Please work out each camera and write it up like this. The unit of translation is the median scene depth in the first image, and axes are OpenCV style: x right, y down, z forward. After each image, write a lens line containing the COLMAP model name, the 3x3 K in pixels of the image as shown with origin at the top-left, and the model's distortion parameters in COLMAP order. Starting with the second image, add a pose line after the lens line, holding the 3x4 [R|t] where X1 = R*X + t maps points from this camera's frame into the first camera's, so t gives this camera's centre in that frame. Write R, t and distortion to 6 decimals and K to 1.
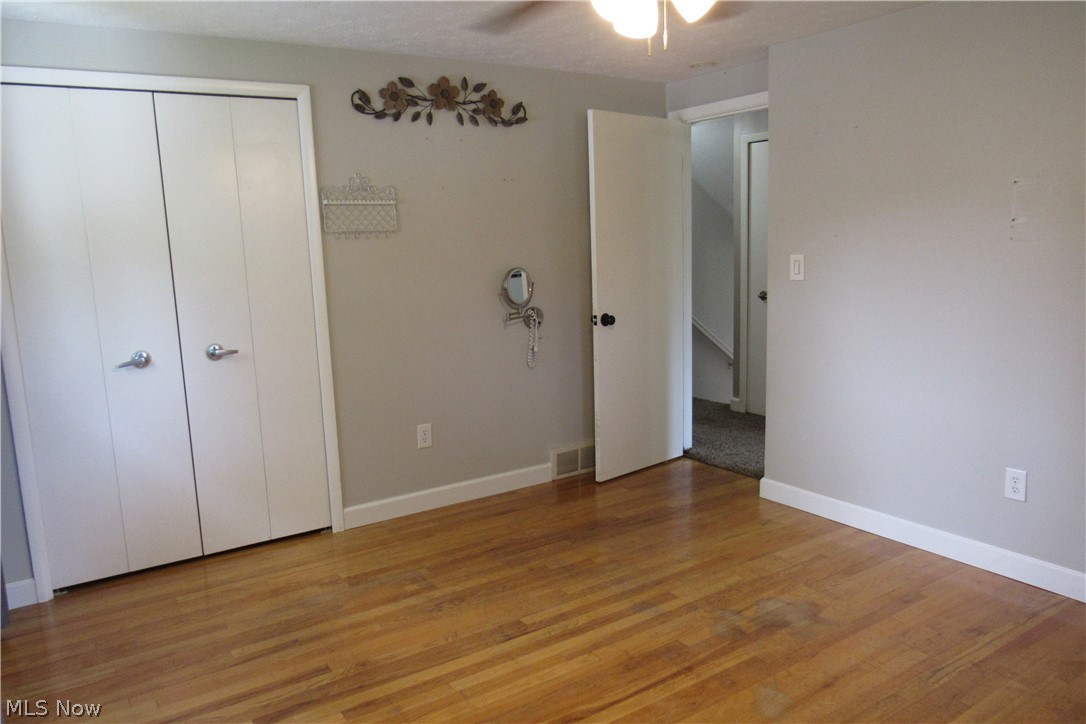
lens RADIAL K [[772.0, 0, 546.8], [0, 772.0, 361.9], [0, 0, 1]] dist [-0.000590, -0.000532]
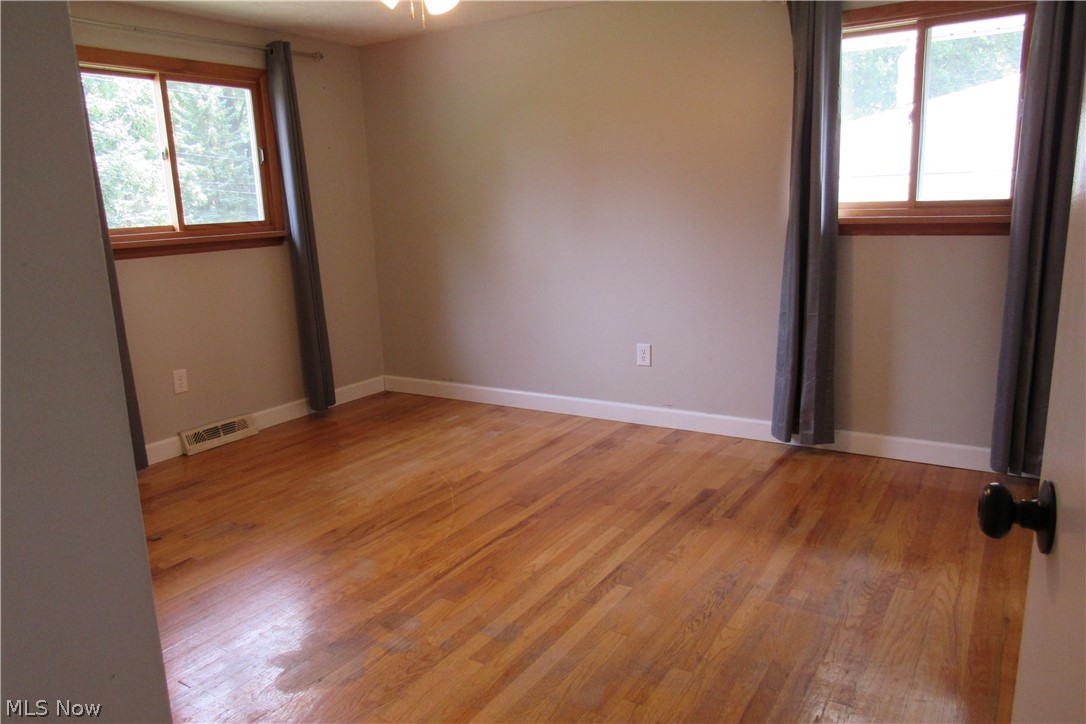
lens RADIAL K [[772.0, 0, 543.6], [0, 772.0, 362.4], [0, 0, 1]] dist [-0.000590, -0.000532]
pose [[-0.911255, 0.135272, -0.388993, 0.378201], [-0.014561, 0.933346, 0.358683, -0.234116], [0.411585, 0.332516, -0.848547, 1.666806]]
